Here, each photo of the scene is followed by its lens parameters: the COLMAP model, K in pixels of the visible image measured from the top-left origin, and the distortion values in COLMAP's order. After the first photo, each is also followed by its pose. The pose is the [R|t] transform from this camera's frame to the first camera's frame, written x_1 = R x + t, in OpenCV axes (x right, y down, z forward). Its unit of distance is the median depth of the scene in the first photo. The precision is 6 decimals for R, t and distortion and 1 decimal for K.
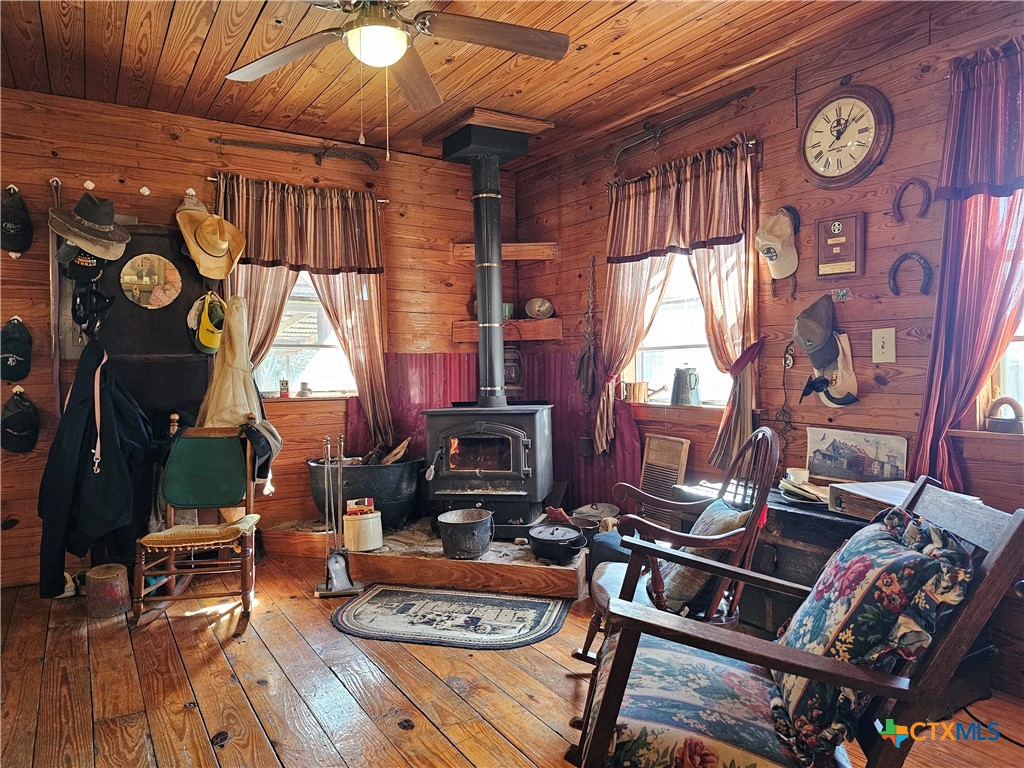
lens RADIAL K [[688.2, 0, 508.8], [0, 688.2, 392.7], [0, 0, 1]] dist [0.060842, -0.060721]
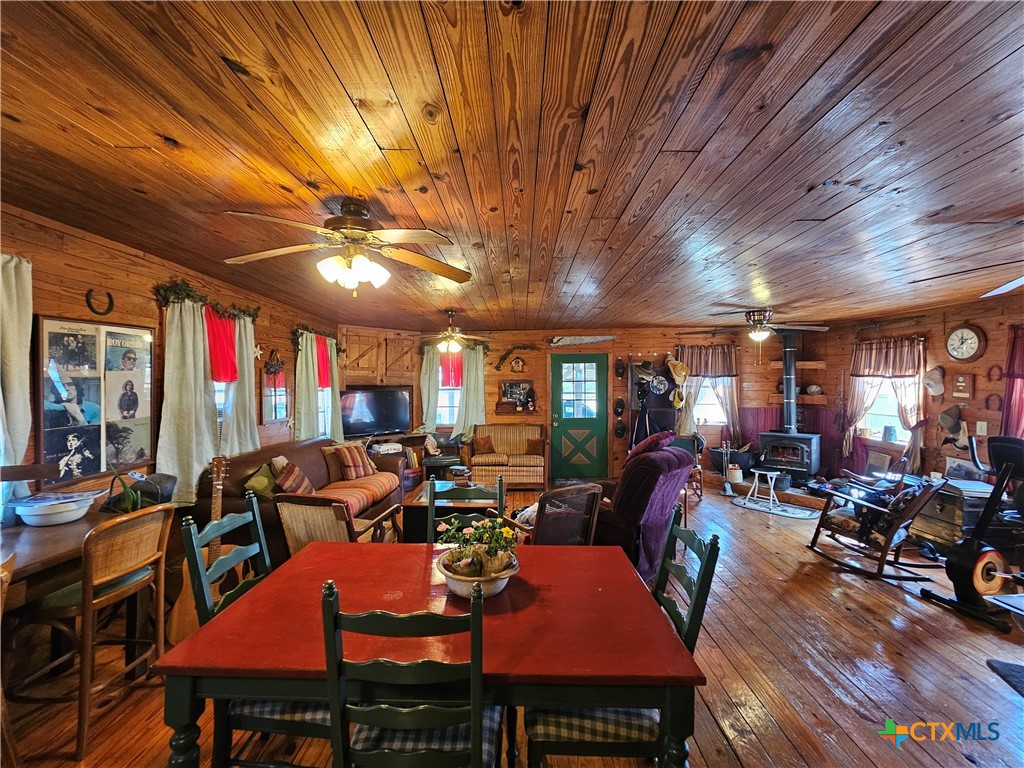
lens RADIAL K [[419.8, 0, 510.4], [0, 419.8, 387.1], [0, 0, 1]] dist [0.000278, 0.000275]
pose [[0.836444, 0.018807, -0.547729, -0.046430], [-0.029259, 0.999518, -0.010362, -0.113437], [0.547271, 0.024693, 0.836591, -0.910404]]
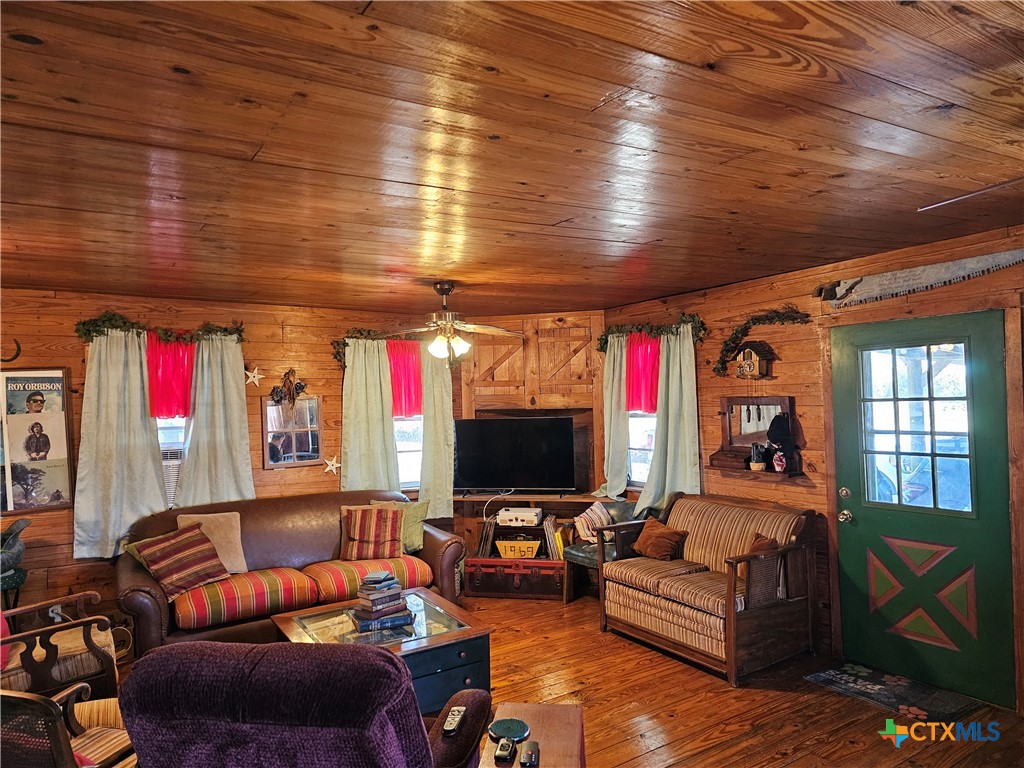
lens RADIAL K [[674.6, 0, 512.0], [0, 674.6, 384.0], [0, 0, 1]] dist [0.065972, -0.065162]
pose [[0.014547, 0.002300, -0.999892, 0.229885], [-0.004821, 0.999986, 0.002230, -0.191511], [0.999883, 0.004788, 0.014558, 0.213415]]
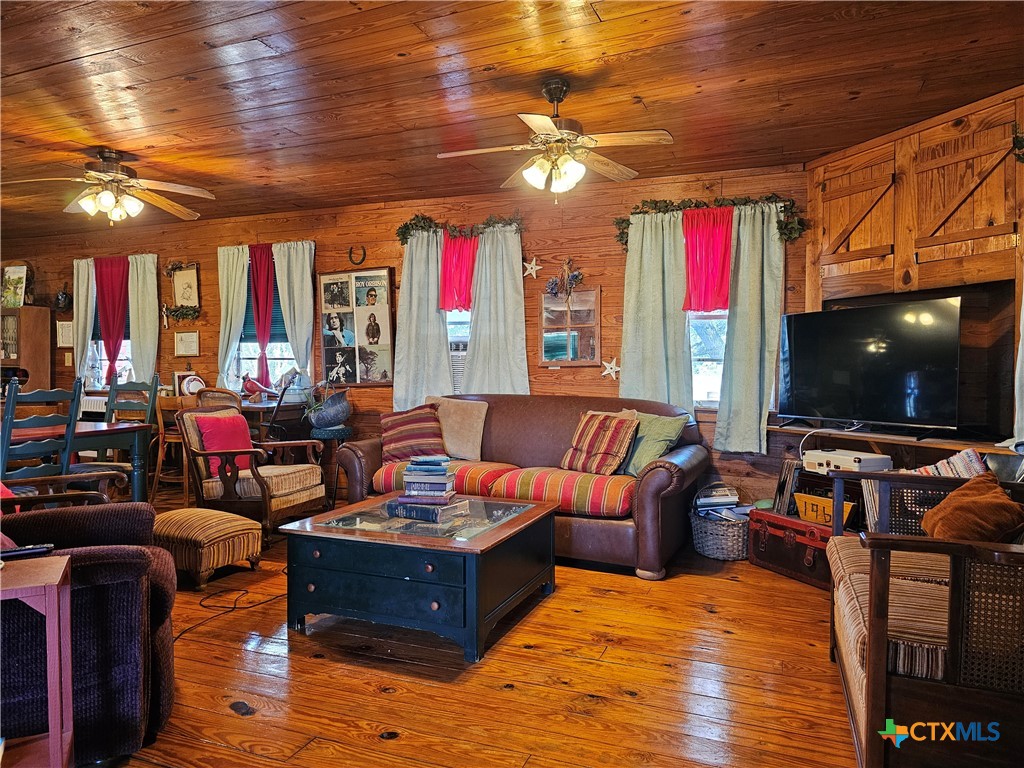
lens RADIAL K [[674.6, 0, 512.0], [0, 674.6, 384.0], [0, 0, 1]] dist [0.065972, -0.065162]
pose [[-0.809217, 0.018494, -0.587218, -0.407230], [-0.010013, 0.998925, 0.045259, -0.025619], [0.587424, 0.042504, -0.808162, 0.782015]]
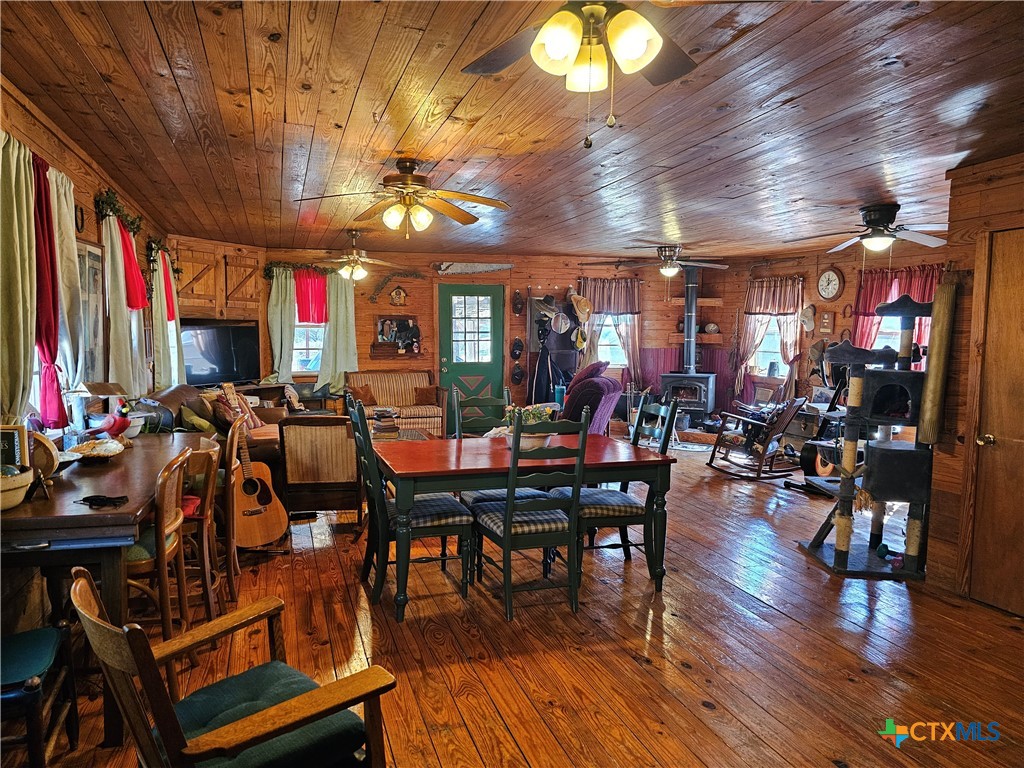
lens RADIAL K [[680.6, 0, 493.8], [0, 680.6, 390.5], [0, 0, 1]] dist [0.076520, -0.060715]
pose [[0.969221, 0.042074, -0.242570, -0.114308], [-0.027191, 0.997555, 0.064382, -0.062642], [0.244685, -0.055804, 0.967995, -1.625959]]
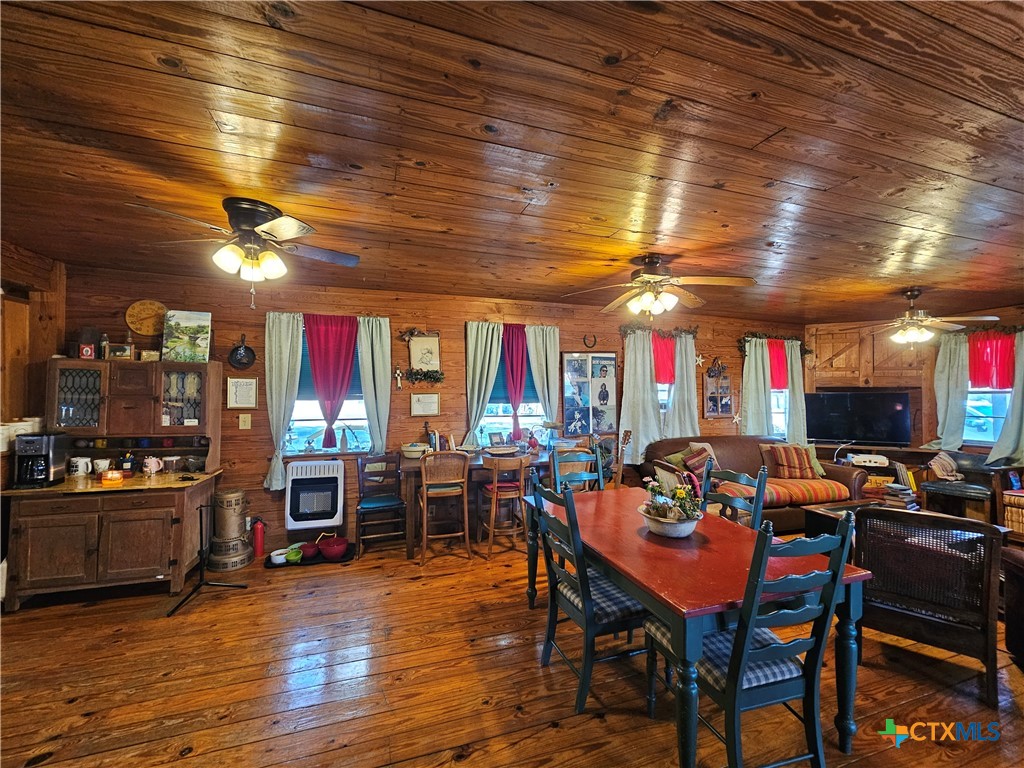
lens RADIAL K [[419.8, 0, 510.4], [0, 419.8, 387.1], [0, 0, 1]] dist [0.000278, 0.000275]
pose [[-0.232103, 0.003958, -0.972683, 0.321972], [-0.024570, 0.999649, 0.009930, -0.106878], [0.972381, 0.026204, -0.231924, -0.627378]]
